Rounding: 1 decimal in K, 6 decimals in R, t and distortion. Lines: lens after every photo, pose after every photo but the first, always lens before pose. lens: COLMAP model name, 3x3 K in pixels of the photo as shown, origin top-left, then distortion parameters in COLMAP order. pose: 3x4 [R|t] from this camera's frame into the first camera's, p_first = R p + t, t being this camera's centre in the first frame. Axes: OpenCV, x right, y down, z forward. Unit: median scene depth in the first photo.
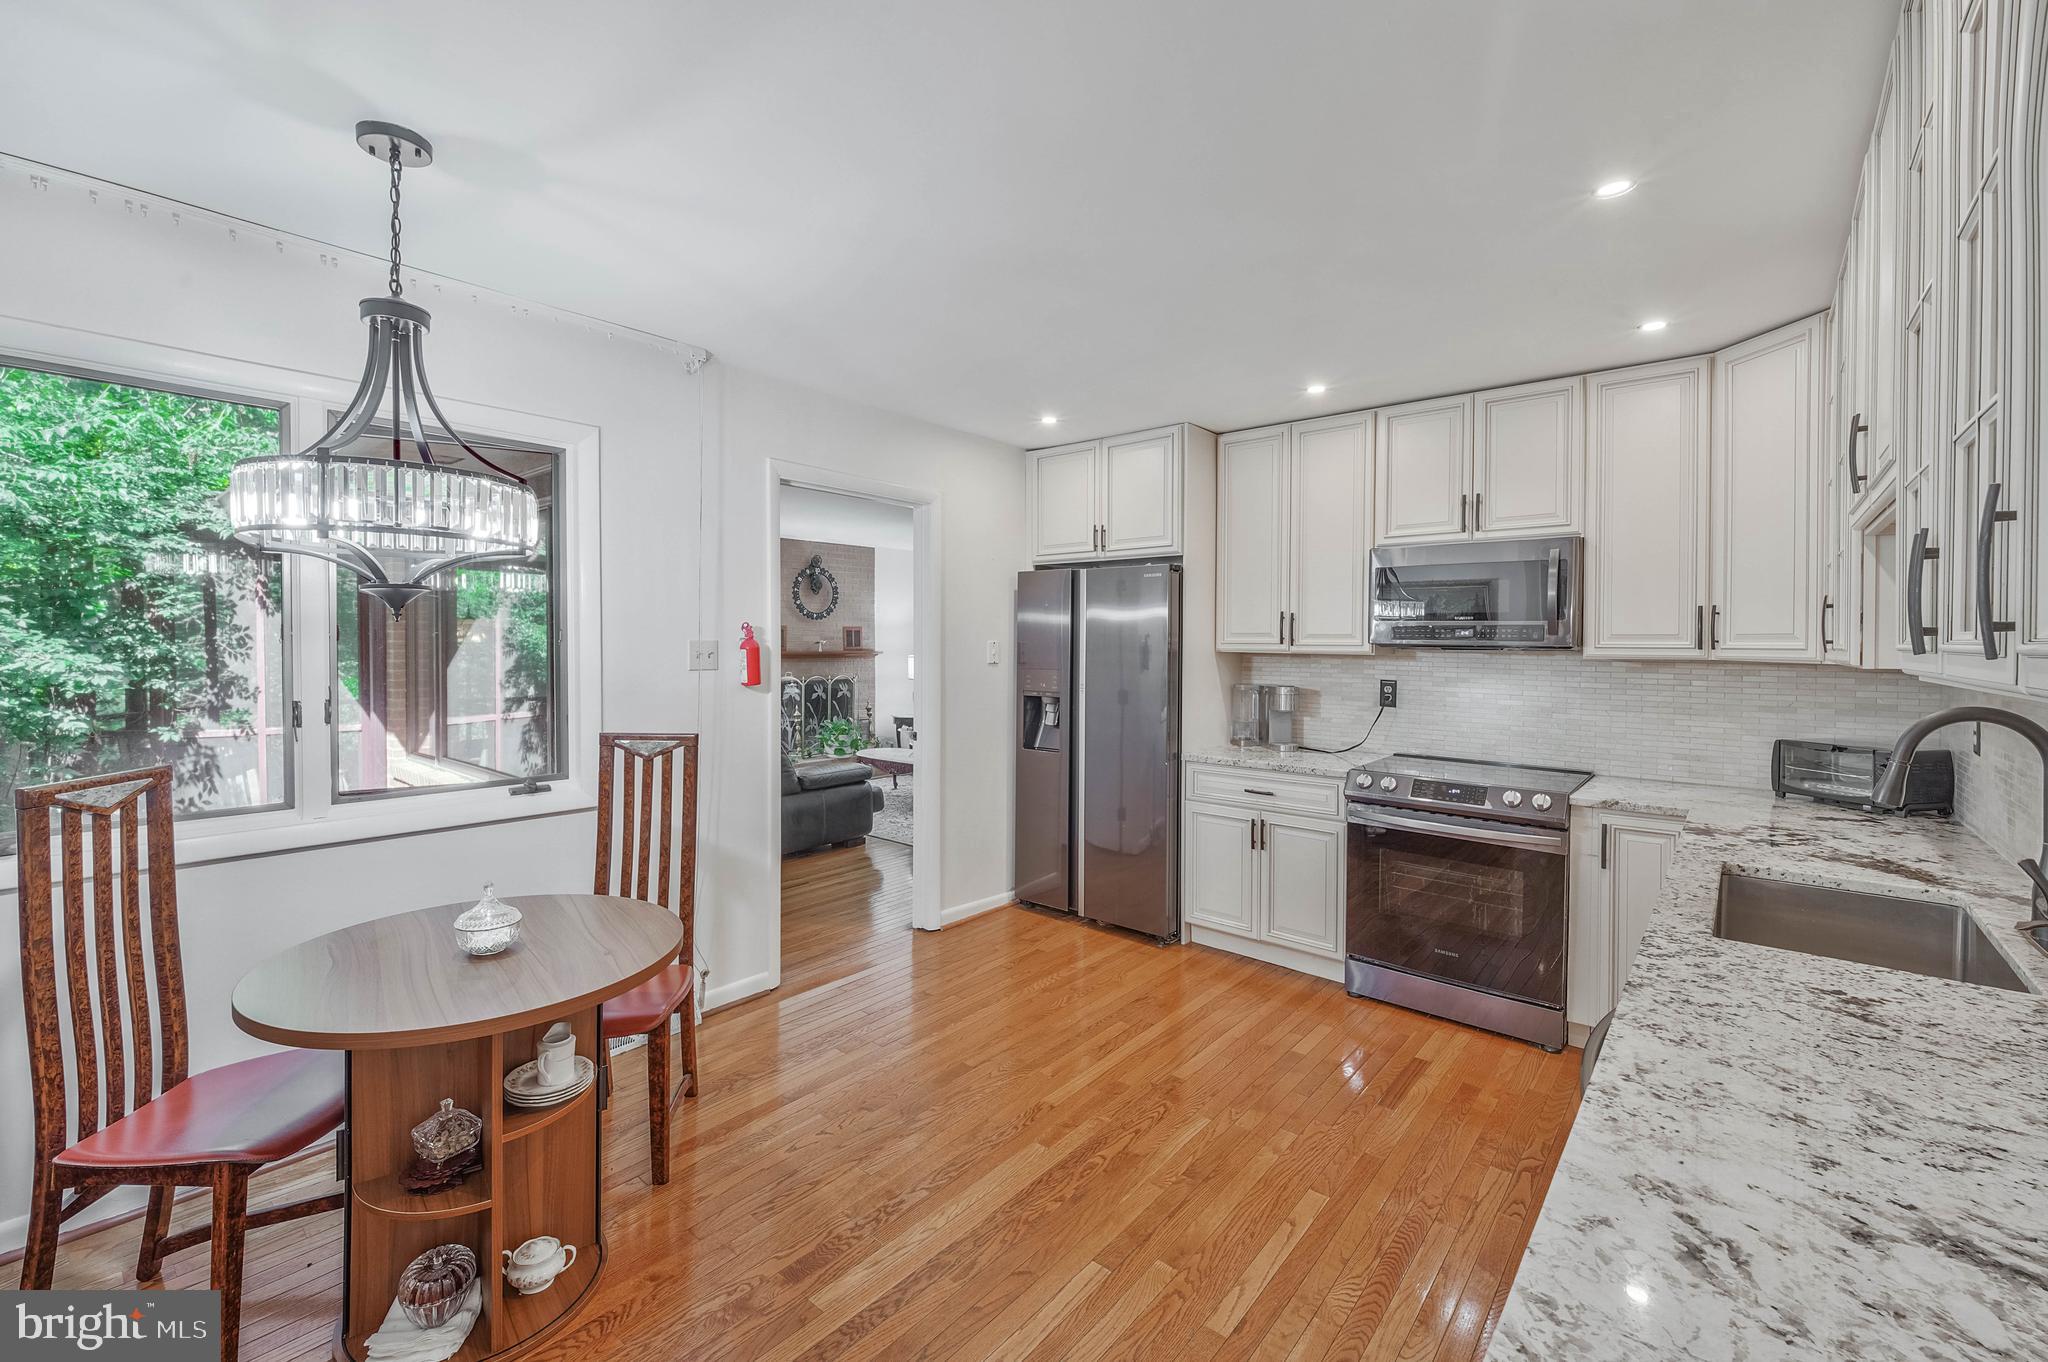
lens RADIAL K [[837.2, 0, 1049.9], [0, 837.2, 654.7], [0, 0, 1]] dist [0.018585, -0.000140]
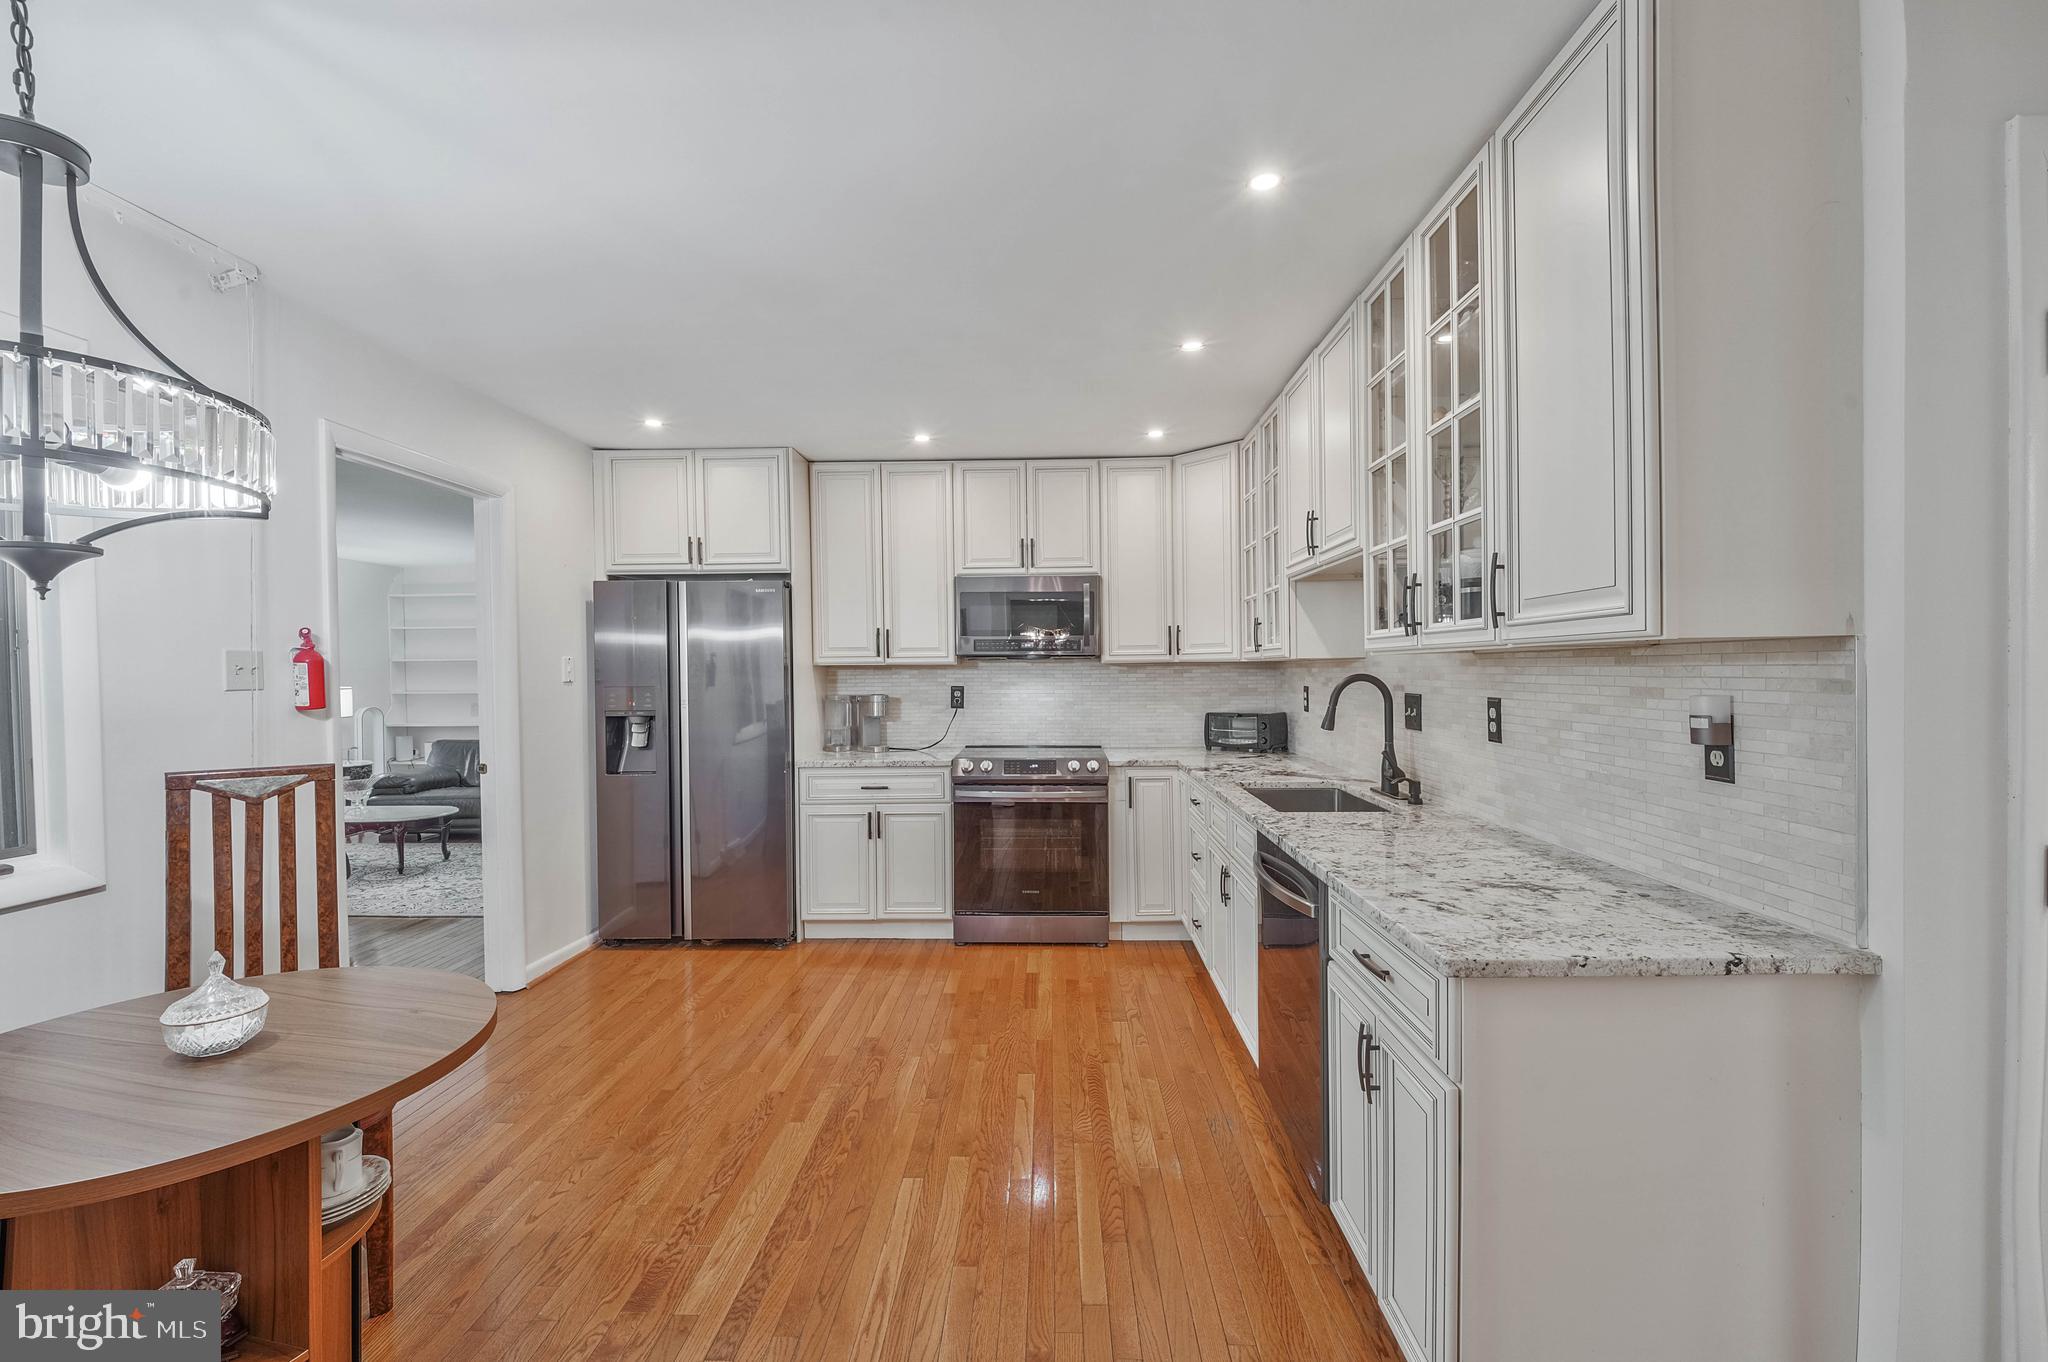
lens RADIAL K [[828.9, 0, 1024.0], [0, 828.9, 681.0], [0, 0, 1]] dist [0.025497, -0.000351]
pose [[0.797341, -0.024398, 0.603036, -0.241414], [0.026469, 0.999635, 0.005446, 0.019010], [-0.602948, 0.011619, 0.797696, -0.008961]]
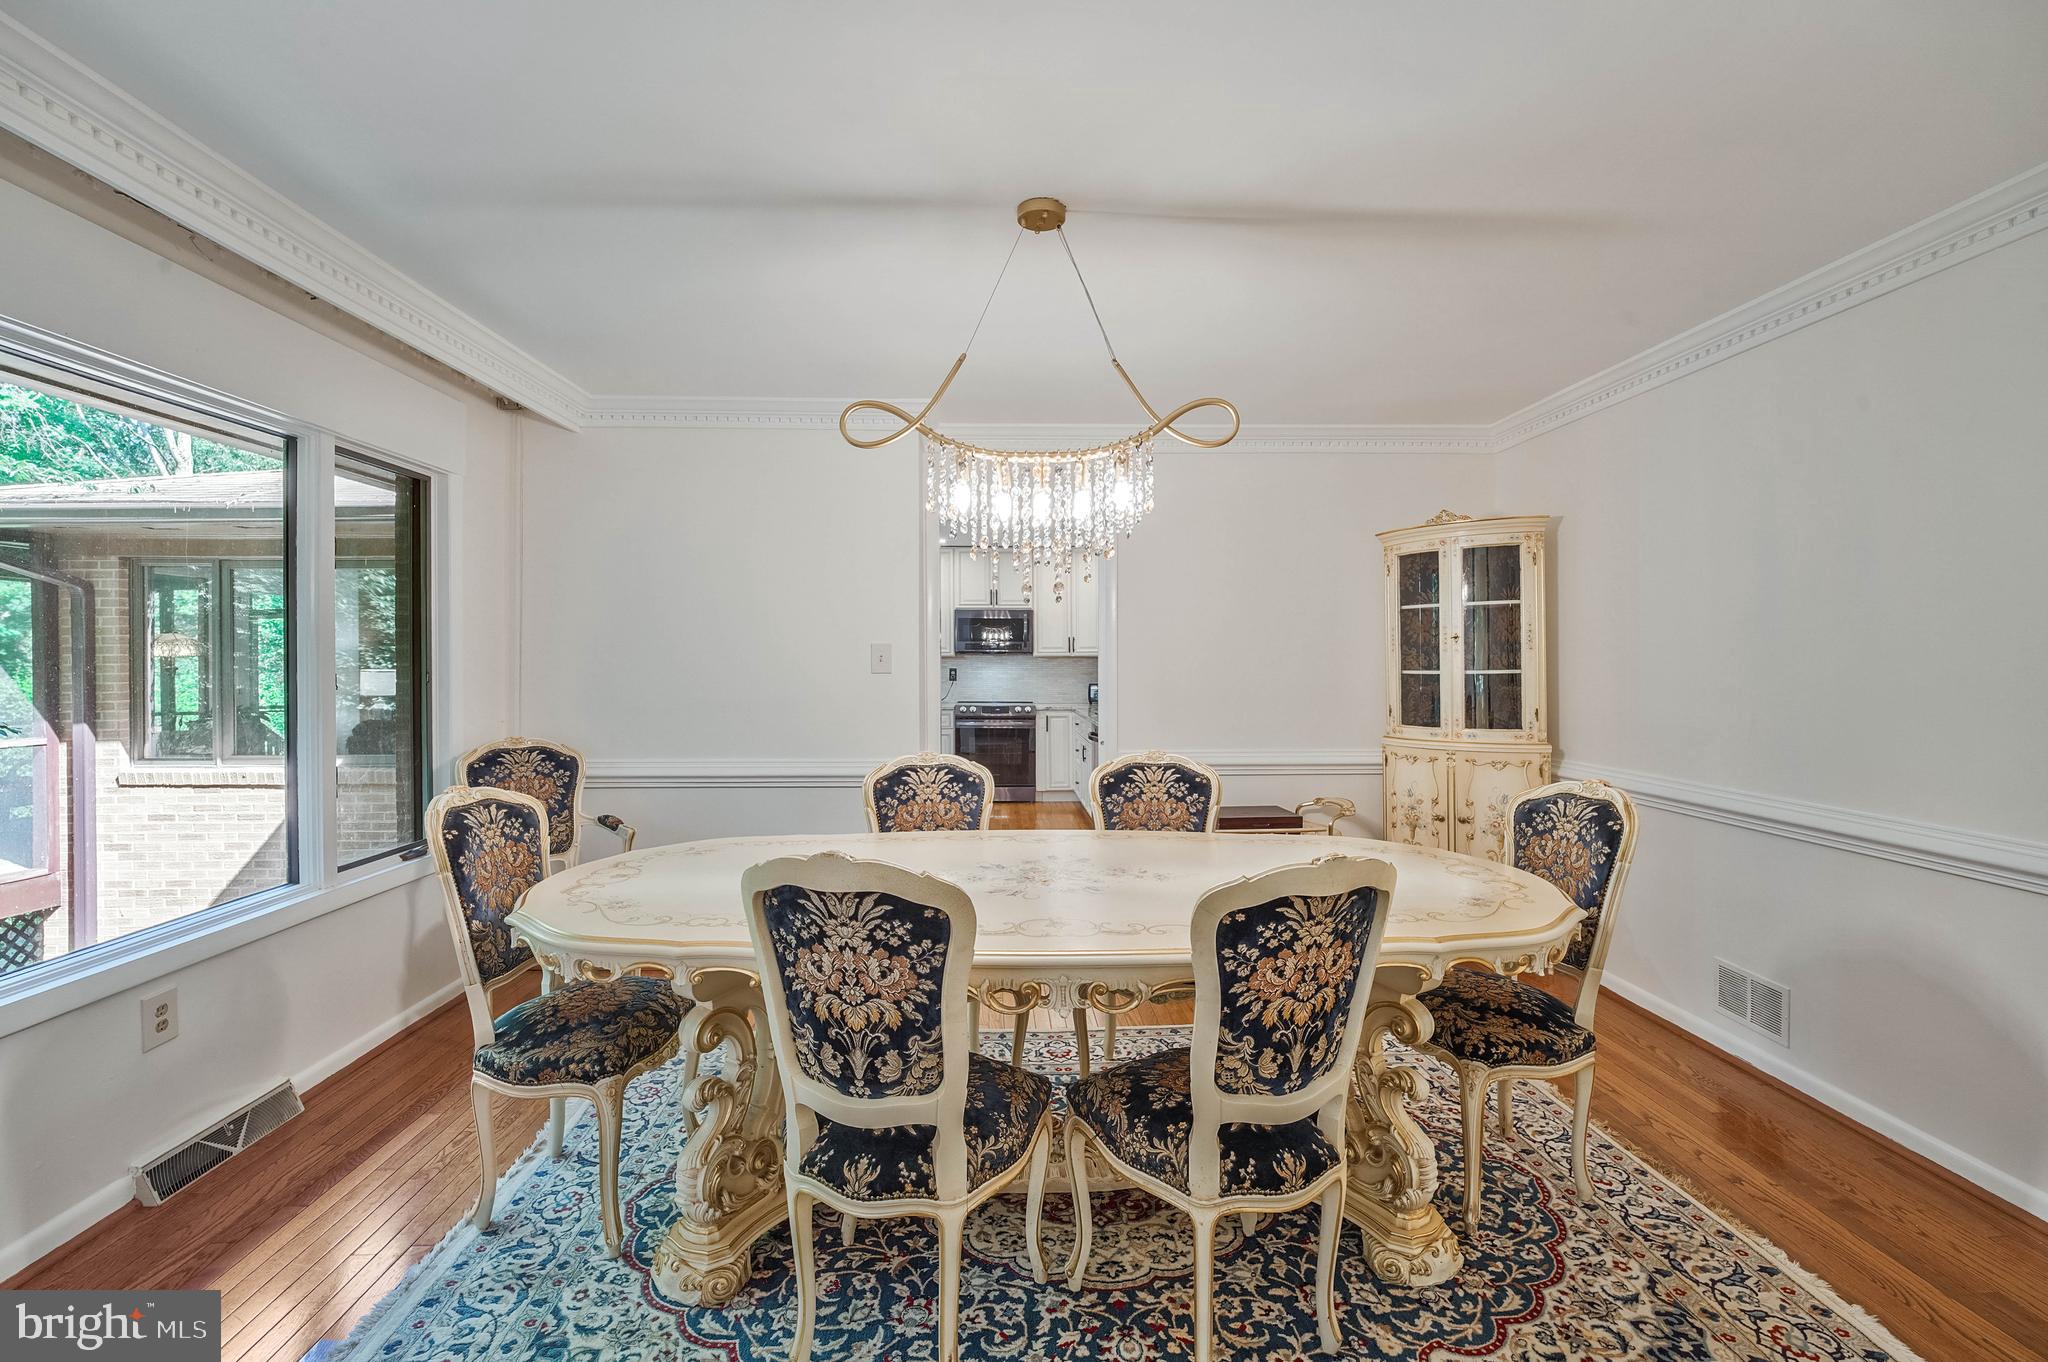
lens RADIAL K [[864.9, 0, 1022.7], [0, 864.9, 671.8], [0, 0, 1]] dist [-0.000035, -0.000333]
pose [[0.753361, -0.015514, 0.657425, -0.932627], [0.018814, 0.999821, 0.002035, 0.037088], [-0.657338, 0.010836, 0.753518, -0.800544]]
